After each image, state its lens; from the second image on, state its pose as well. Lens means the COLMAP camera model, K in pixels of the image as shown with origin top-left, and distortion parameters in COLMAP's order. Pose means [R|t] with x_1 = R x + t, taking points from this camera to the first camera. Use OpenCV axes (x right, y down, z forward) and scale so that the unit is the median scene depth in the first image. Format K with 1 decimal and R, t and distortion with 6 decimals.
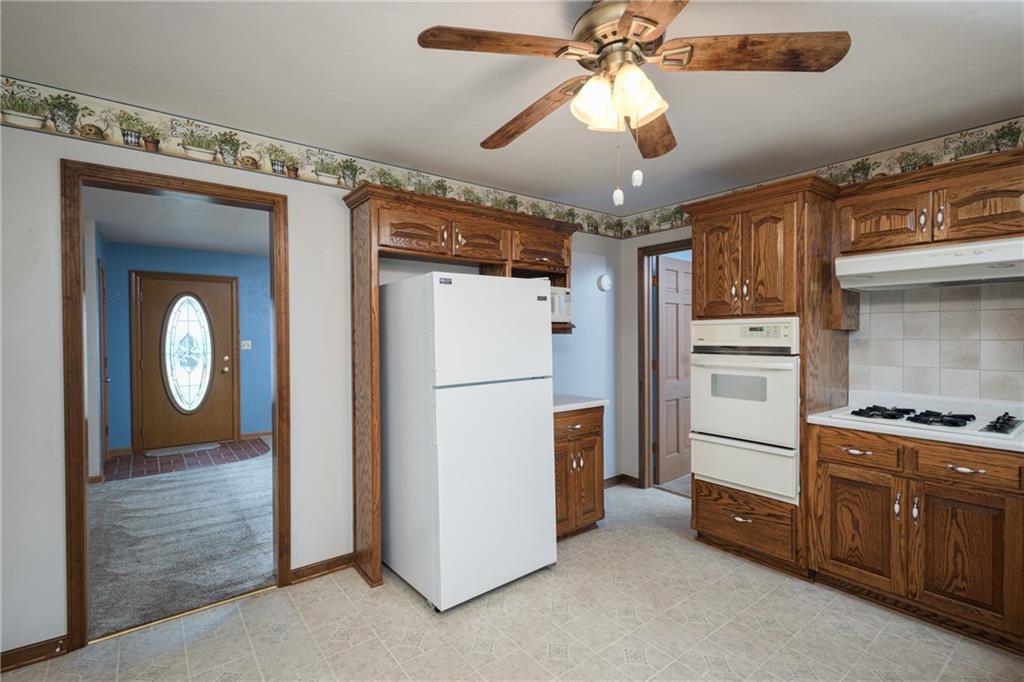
lens RADIAL K [[466.1, 0, 516.5], [0, 466.1, 344.7], [0, 0, 1]] dist [0.006618, -0.001236]
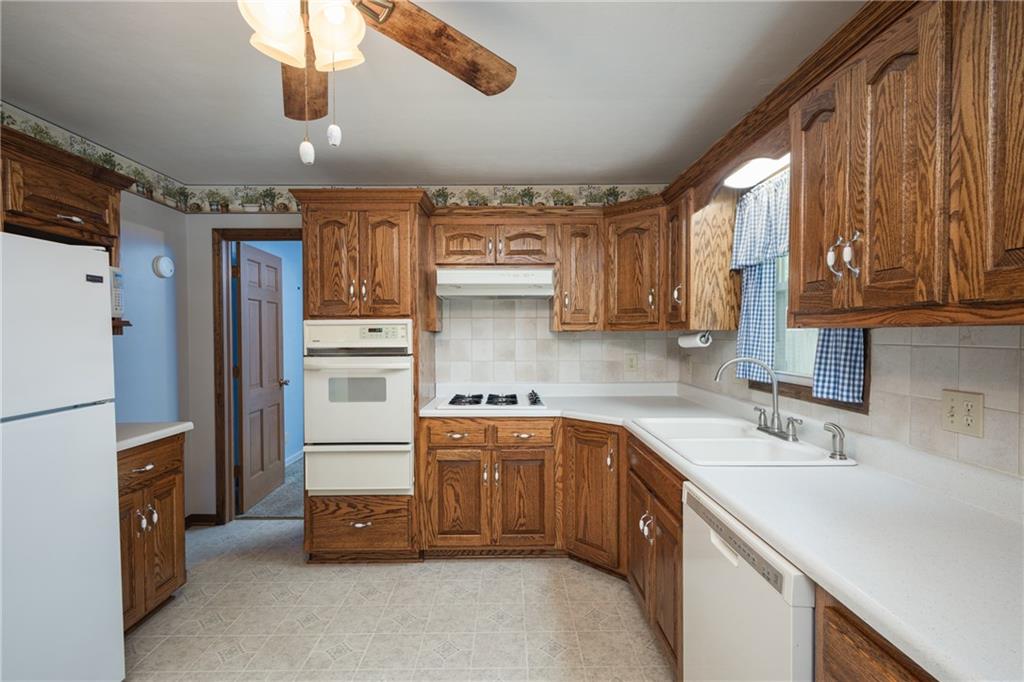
lens RADIAL K [[466.1, 0, 511.0], [0, 466.1, 342.4], [0, 0, 1]] dist [0.006618, -0.001236]
pose [[0.615734, -0.012291, 0.787858, -0.097339], [0.018415, 0.999830, 0.001206, -0.002944], [-0.787739, 0.013766, 0.615855, 0.158072]]
